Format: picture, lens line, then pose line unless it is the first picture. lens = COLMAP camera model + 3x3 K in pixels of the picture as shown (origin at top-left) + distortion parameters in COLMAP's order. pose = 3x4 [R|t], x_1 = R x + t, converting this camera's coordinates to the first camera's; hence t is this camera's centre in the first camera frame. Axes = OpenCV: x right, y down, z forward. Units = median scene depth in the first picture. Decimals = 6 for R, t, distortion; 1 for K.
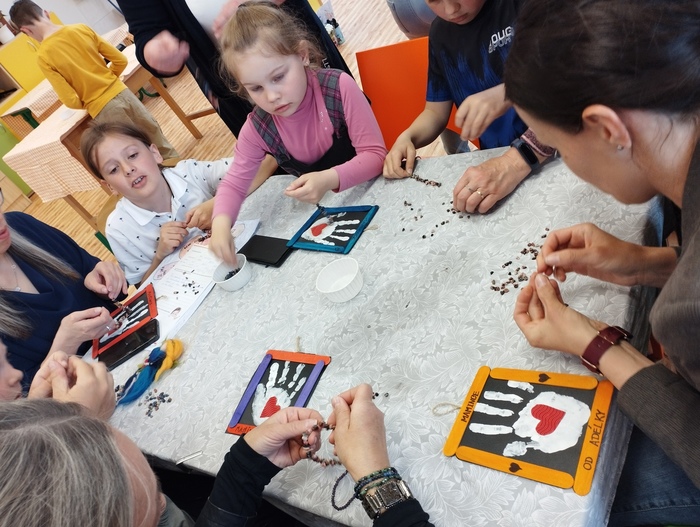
lens RADIAL K [[570.4, 0, 350.0], [0, 570.4, 263.5], [0, 0, 1]] dist [0.072342, -0.077153]
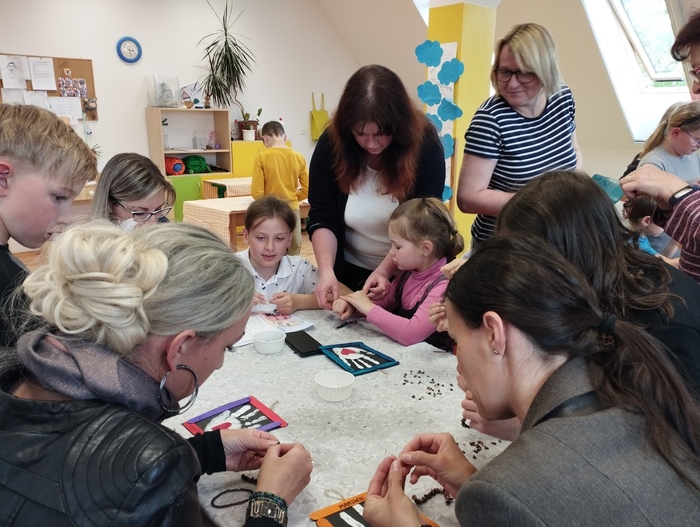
lens RADIAL K [[570.4, 0, 350.0], [0, 570.4, 263.5], [0, 0, 1]] dist [0.072342, -0.077153]
pose [[0.809639, 0.532677, -0.246455, 0.153482], [-0.585395, 0.763213, -0.273530, 0.130833], [0.042395, 0.365734, 0.929753, -0.187779]]
